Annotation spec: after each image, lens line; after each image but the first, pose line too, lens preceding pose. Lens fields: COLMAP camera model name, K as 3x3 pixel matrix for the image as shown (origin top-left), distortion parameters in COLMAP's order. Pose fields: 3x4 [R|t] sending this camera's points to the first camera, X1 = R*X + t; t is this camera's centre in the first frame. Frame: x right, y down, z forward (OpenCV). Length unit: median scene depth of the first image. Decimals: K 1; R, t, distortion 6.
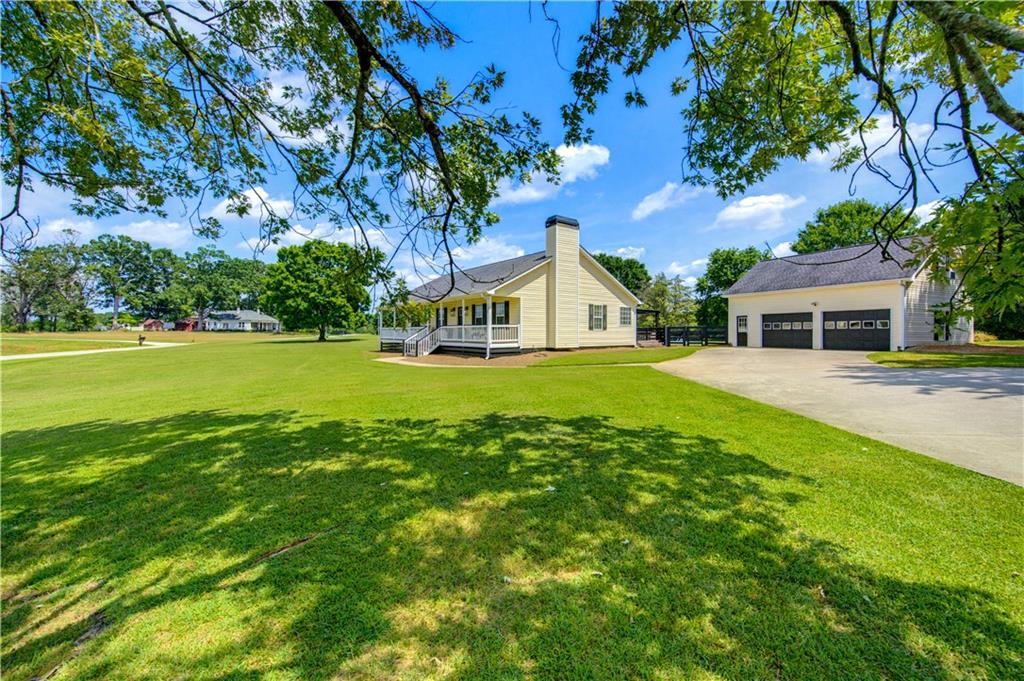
lens RADIAL K [[409.5, 0, 514.5], [0, 409.5, 333.3], [0, 0, 1]] dist [-0.002603, -0.000149]
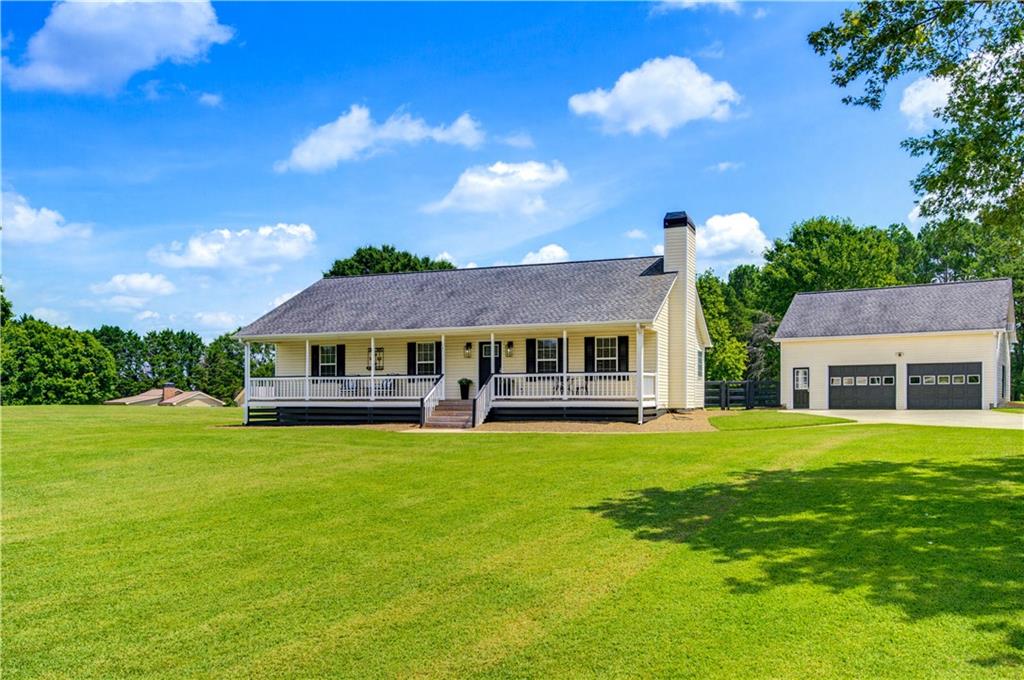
lens RADIAL K [[870.9, 0, 513.4], [0, 870.9, 343.7], [0, 0, 1]] dist [-0.004344, -0.002698]
pose [[0.850388, 0.034253, 0.525040, -0.719601], [0.001867, 0.997676, -0.068110, 0.021252], [-0.526153, 0.058900, 0.848348, -0.060175]]
